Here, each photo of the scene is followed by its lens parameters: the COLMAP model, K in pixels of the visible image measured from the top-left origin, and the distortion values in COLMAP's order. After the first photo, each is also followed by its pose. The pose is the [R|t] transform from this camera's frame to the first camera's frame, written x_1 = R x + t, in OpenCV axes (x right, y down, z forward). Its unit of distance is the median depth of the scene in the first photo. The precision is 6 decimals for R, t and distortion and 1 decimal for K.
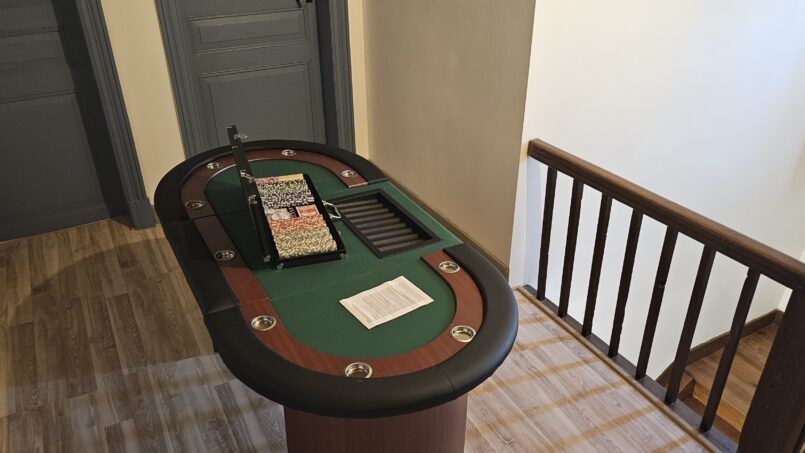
lens RADIAL K [[648.4, 0, 402.5], [0, 648.4, 226.5], [0, 0, 1]] dist [0.076625, -0.143625]
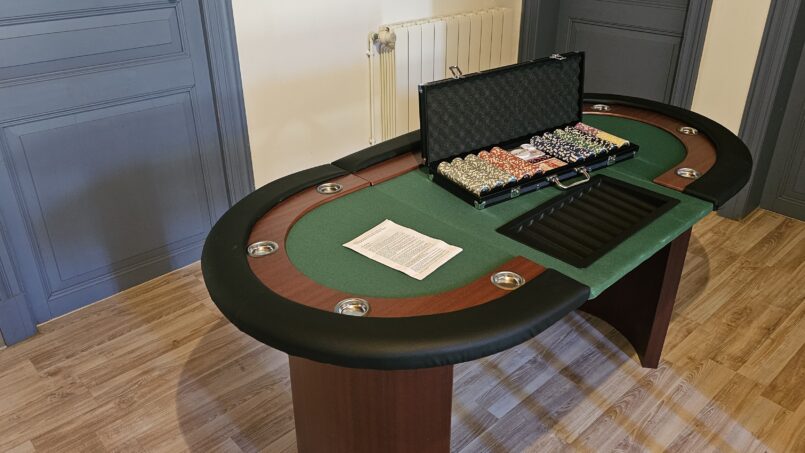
lens RADIAL K [[648.4, 0, 402.5], [0, 648.4, 226.5], [0, 0, 1]] dist [0.076625, -0.143625]
pose [[0.267252, 0.477327, -0.837099, 0.525893], [-0.470438, 0.822770, 0.318964, -0.134439], [0.840990, 0.308559, 0.444439, 0.525935]]
